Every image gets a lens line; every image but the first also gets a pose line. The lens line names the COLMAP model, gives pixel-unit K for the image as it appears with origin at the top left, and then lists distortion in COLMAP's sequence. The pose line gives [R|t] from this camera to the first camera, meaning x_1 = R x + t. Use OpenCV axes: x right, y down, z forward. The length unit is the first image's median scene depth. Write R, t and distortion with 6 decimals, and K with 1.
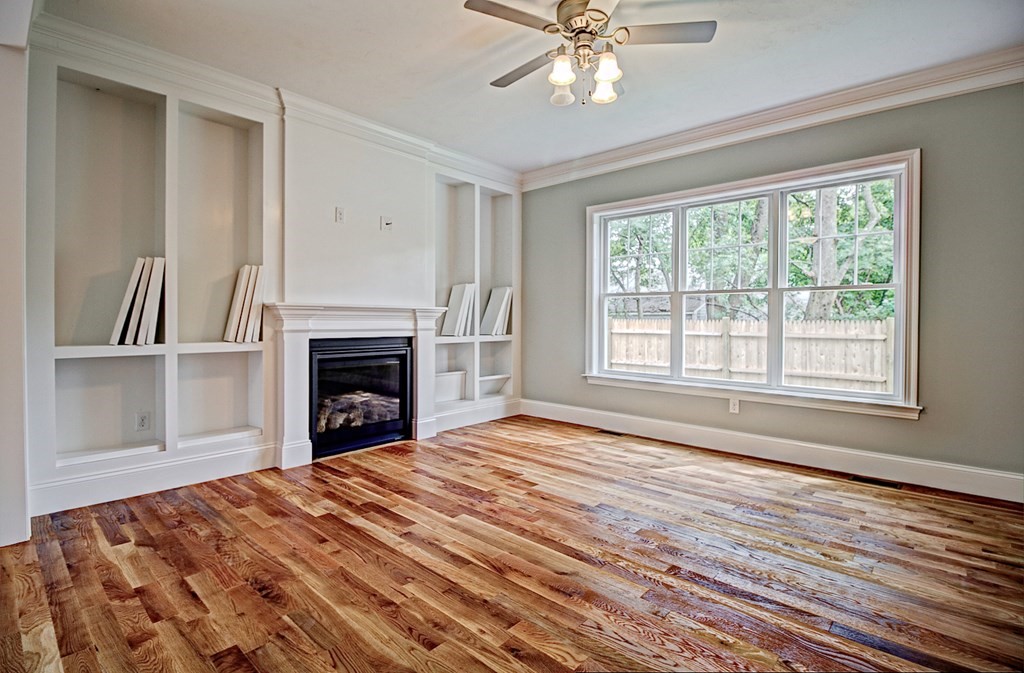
lens RADIAL K [[483.6, 0, 512.5], [0, 483.6, 324.7], [0, 0, 1]] dist [-0.015415, -0.003107]
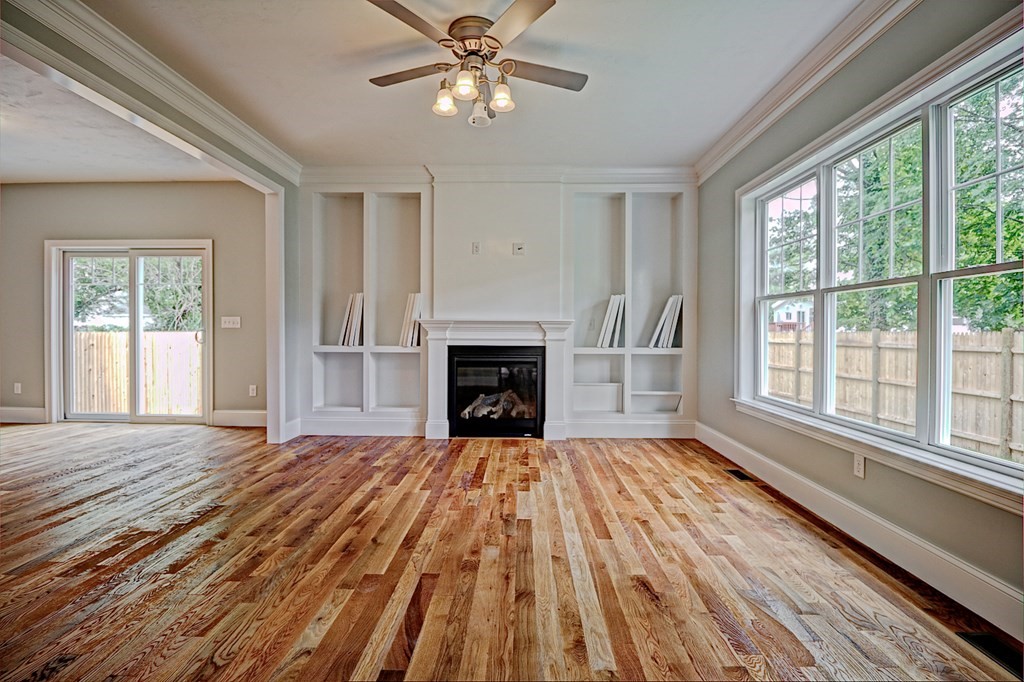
lens RADIAL K [[475.4, 0, 513.5], [0, 475.4, 337.1], [0, 0, 1]] dist [-0.005439, -0.008627]
pose [[0.656848, 0.006620, -0.753994, 0.752125], [-0.009357, 0.999956, 0.000629, 0.004063], [0.753965, 0.006642, 0.656881, 0.298525]]
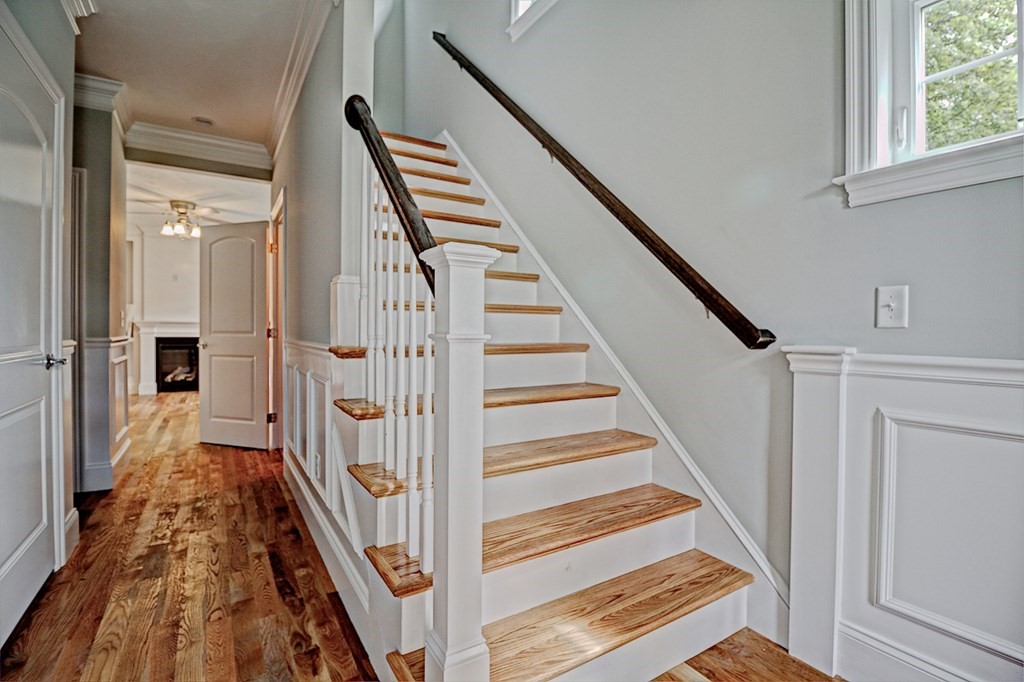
lens RADIAL K [[475.4, 0, 509.9], [0, 475.4, 336.0], [0, 0, 1]] dist [-0.005439, -0.008627]
pose [[0.961578, 0.001120, -0.274529, 1.863961], [-0.001383, 0.999999, -0.000766, 0.026899], [0.274527, 0.001116, 0.961579, -0.671645]]
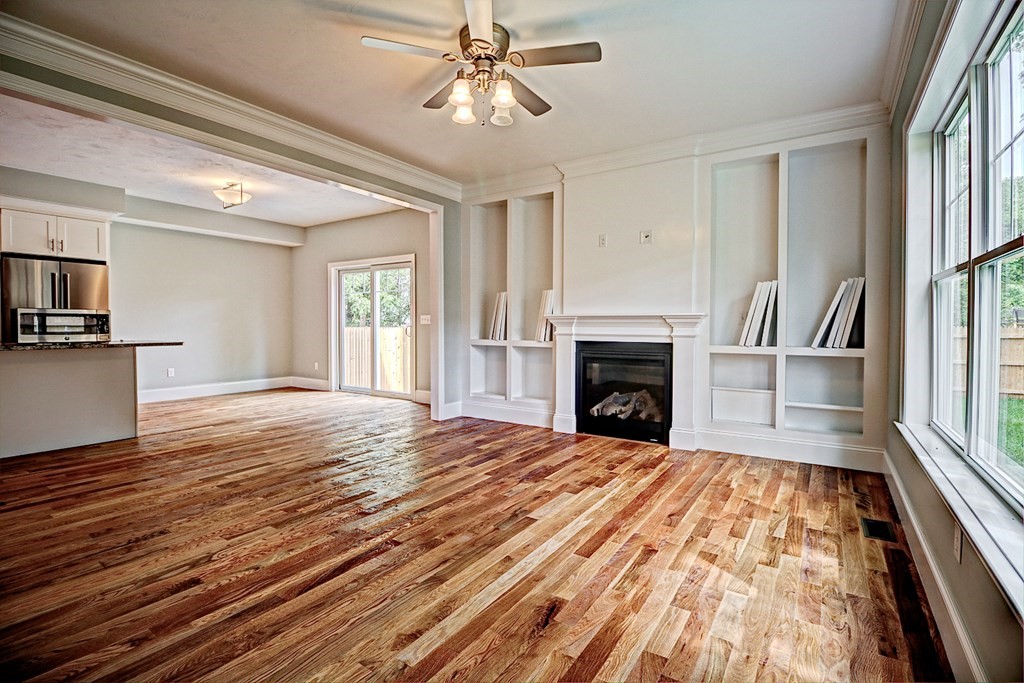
lens RADIAL K [[475.4, 0, 514.5], [0, 475.4, 337.0], [0, 0, 1]] dist [-0.005439, -0.008627]
pose [[0.151603, 0.018579, -0.988267, 0.933237], [-0.012062, 0.999784, 0.016945, -0.001552], [0.988368, 0.009352, 0.151795, 0.695807]]
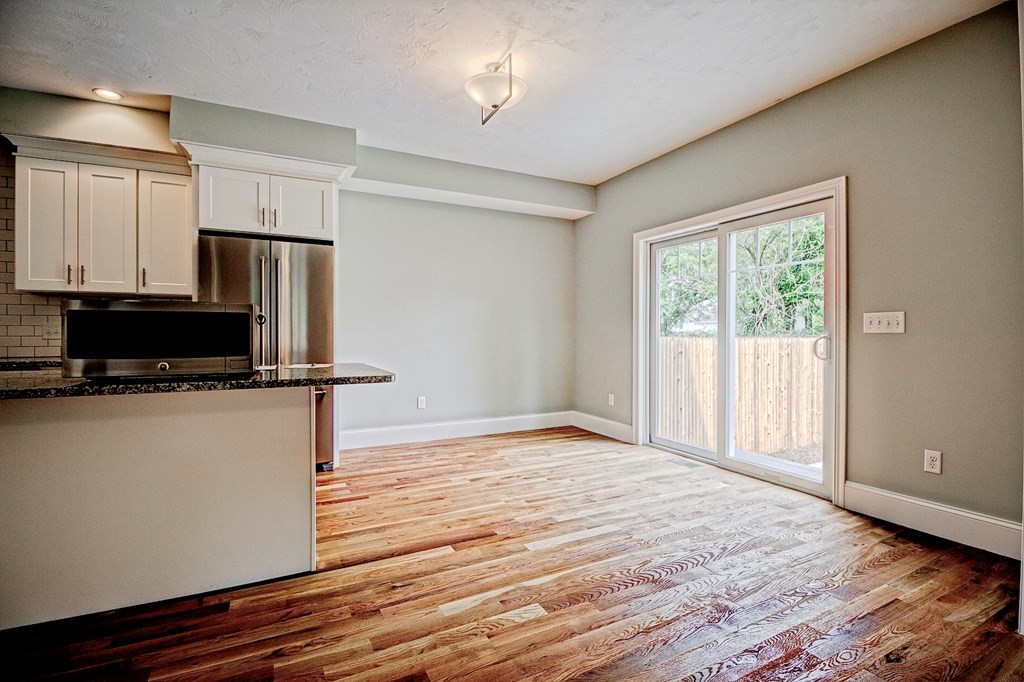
lens RADIAL K [[475.4, 0, 514.0], [0, 475.4, 335.8], [0, 0, 1]] dist [-0.005439, -0.008627]
pose [[-0.355686, -0.002972, -0.934601, -0.065290], [-0.013865, 0.999902, 0.002097, -0.005609], [0.934503, 0.013704, -0.355692, 0.314202]]
